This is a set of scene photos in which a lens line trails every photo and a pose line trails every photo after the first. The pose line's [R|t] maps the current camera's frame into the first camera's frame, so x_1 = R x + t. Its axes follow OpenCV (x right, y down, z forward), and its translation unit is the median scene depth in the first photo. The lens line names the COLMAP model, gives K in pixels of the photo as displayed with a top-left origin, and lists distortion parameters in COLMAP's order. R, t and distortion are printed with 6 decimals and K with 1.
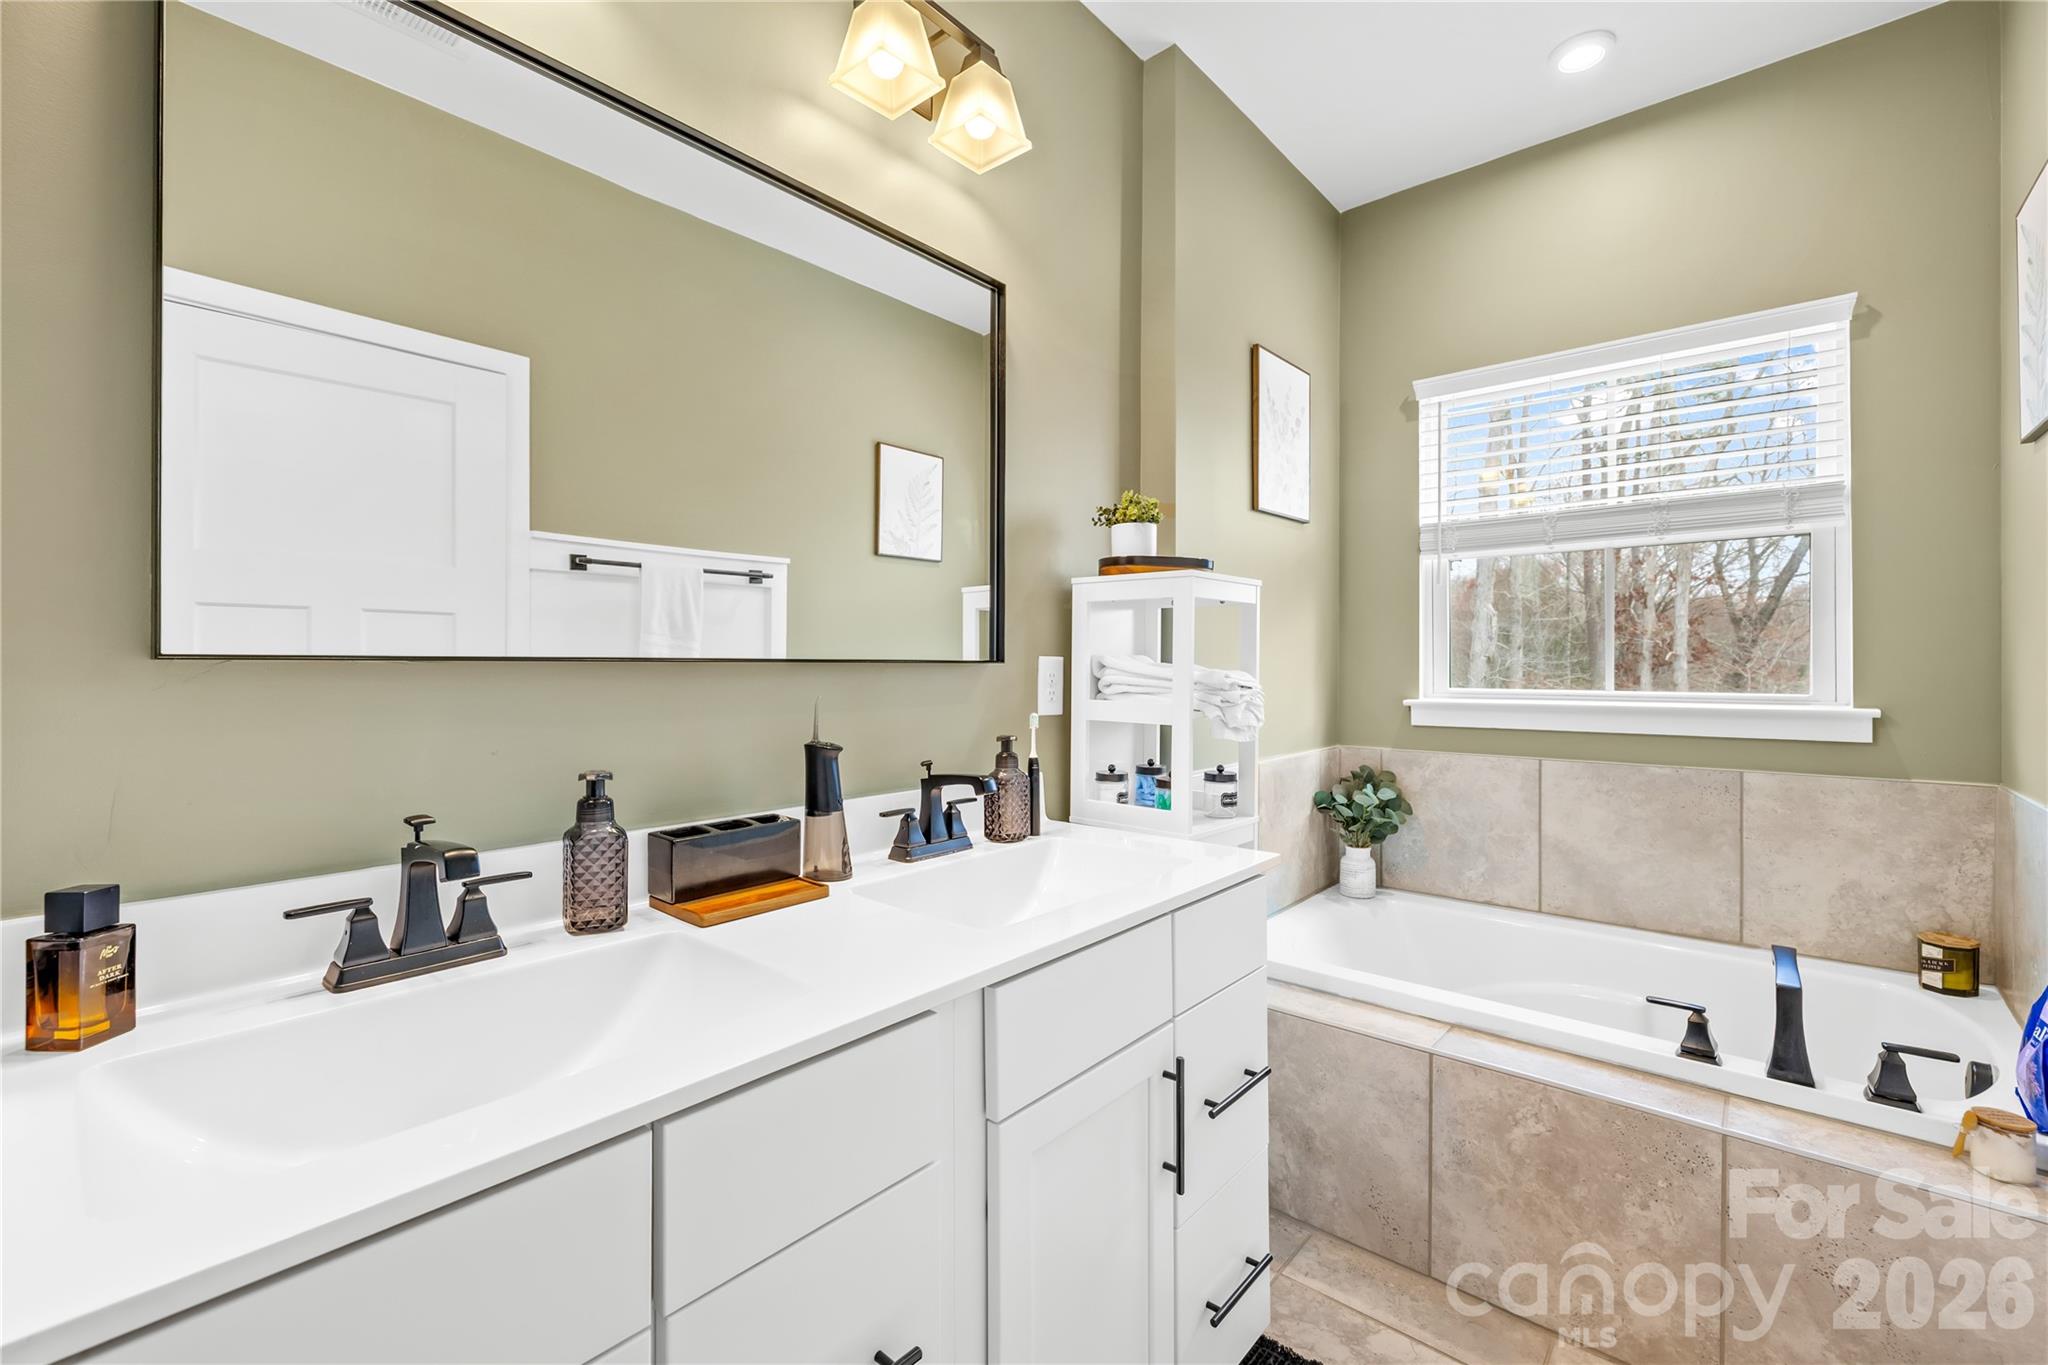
lens RADIAL K [[866.7, 0, 1024.0], [0, 866.7, 682.5], [0, 0, 1]] dist [0.000051, 0.000091]
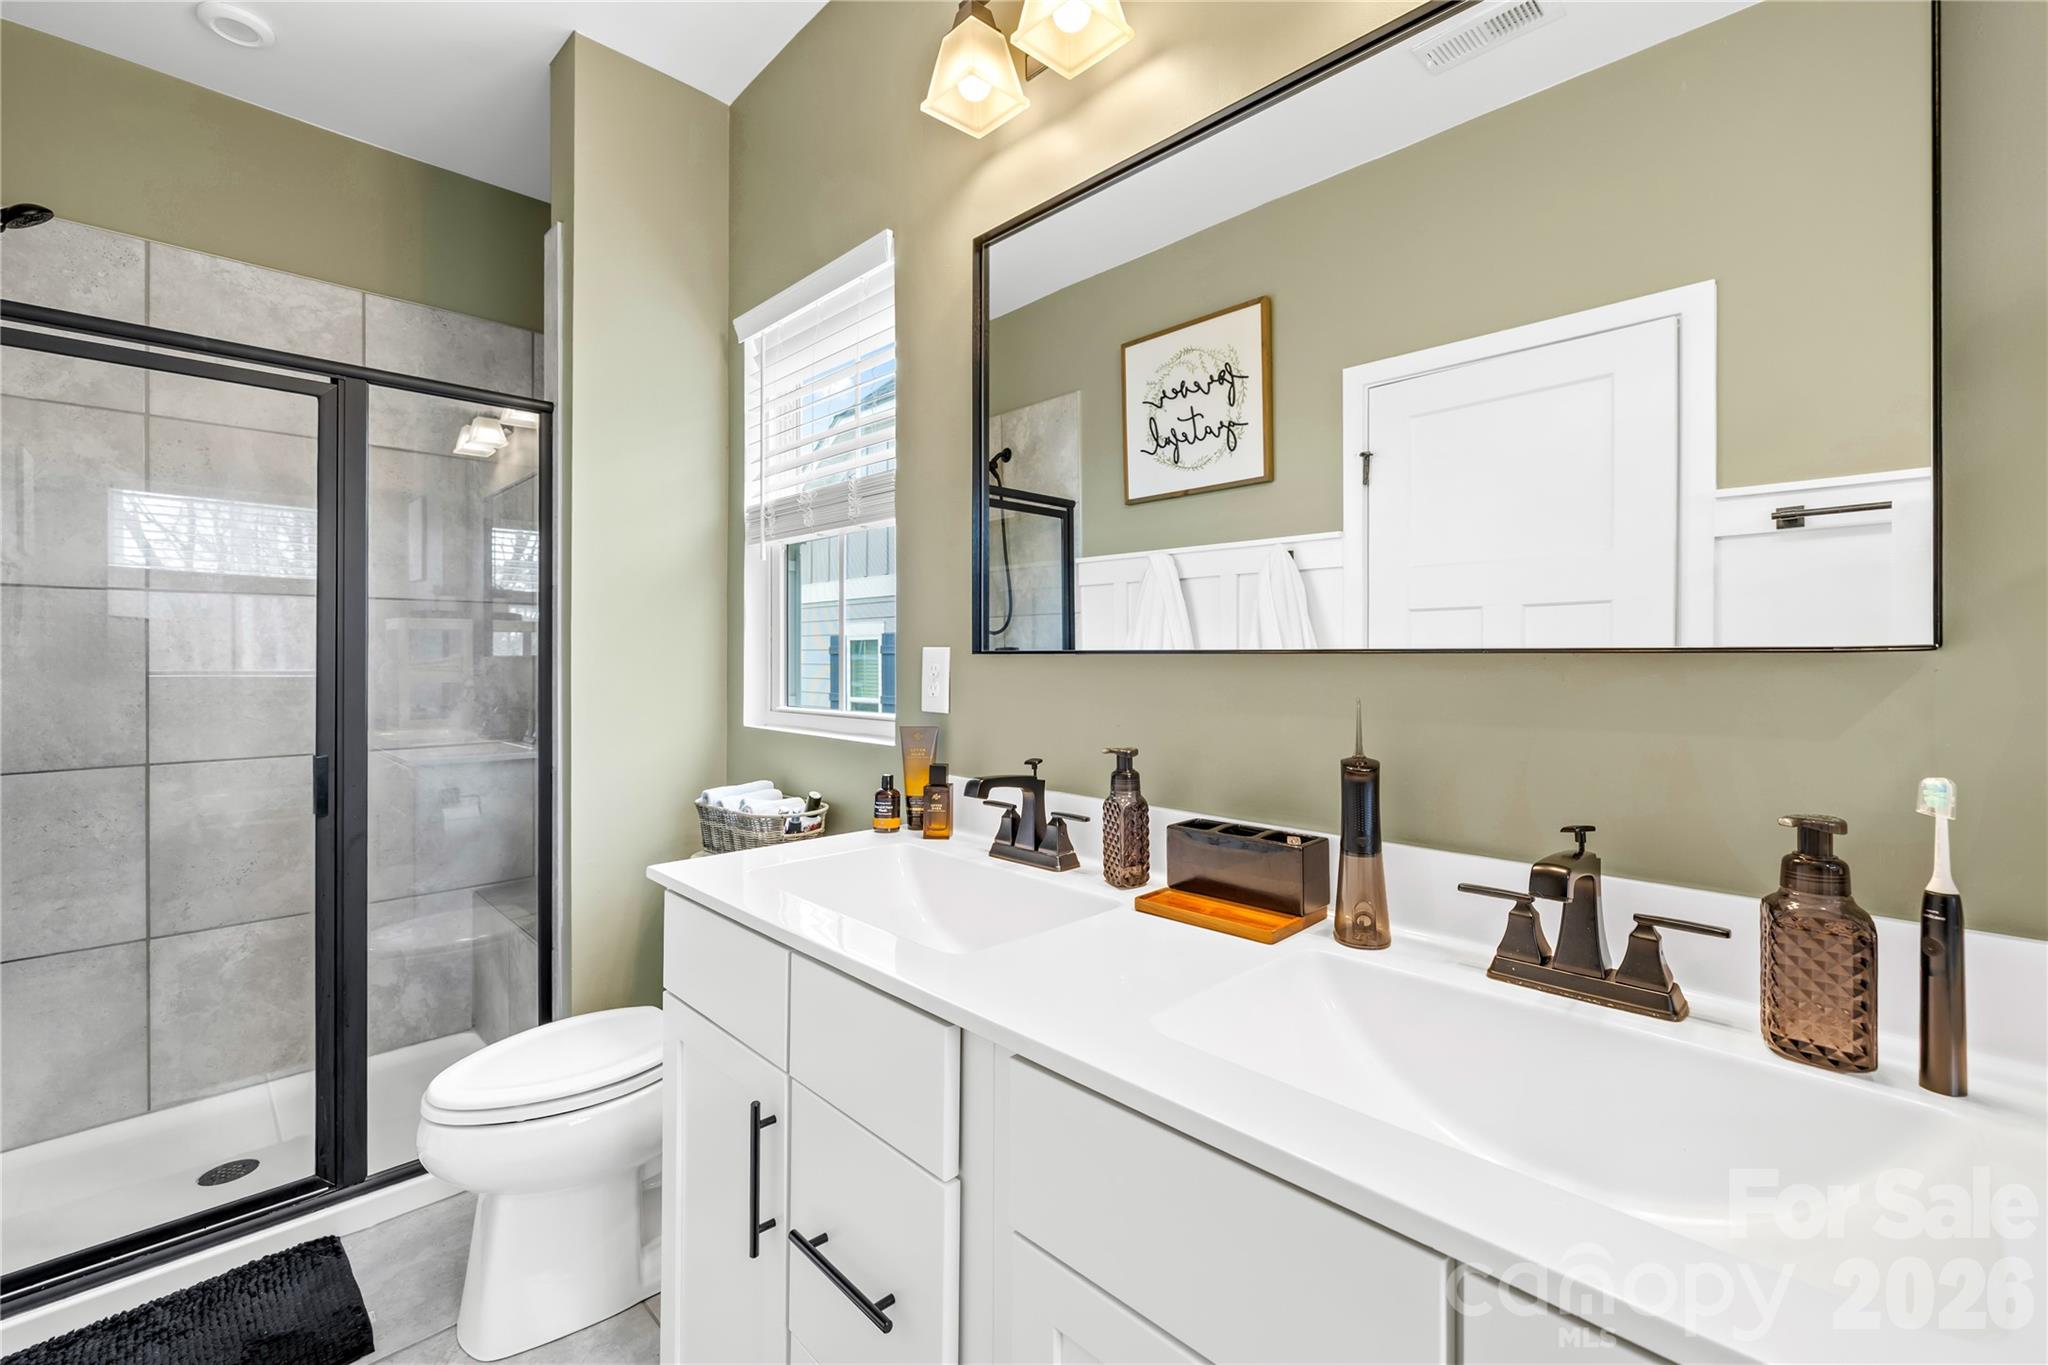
lens RADIAL K [[868.6, 0, 961.1], [0, 868.6, 601.6], [0, 0, 1]] dist [0.101550, 0.000021]
pose [[-0.125422, -0.069694, -0.989652, 0.595576], [-0.015378, 0.997546, -0.068301, -0.009697], [0.991984, 0.006652, -0.126186, 0.737634]]
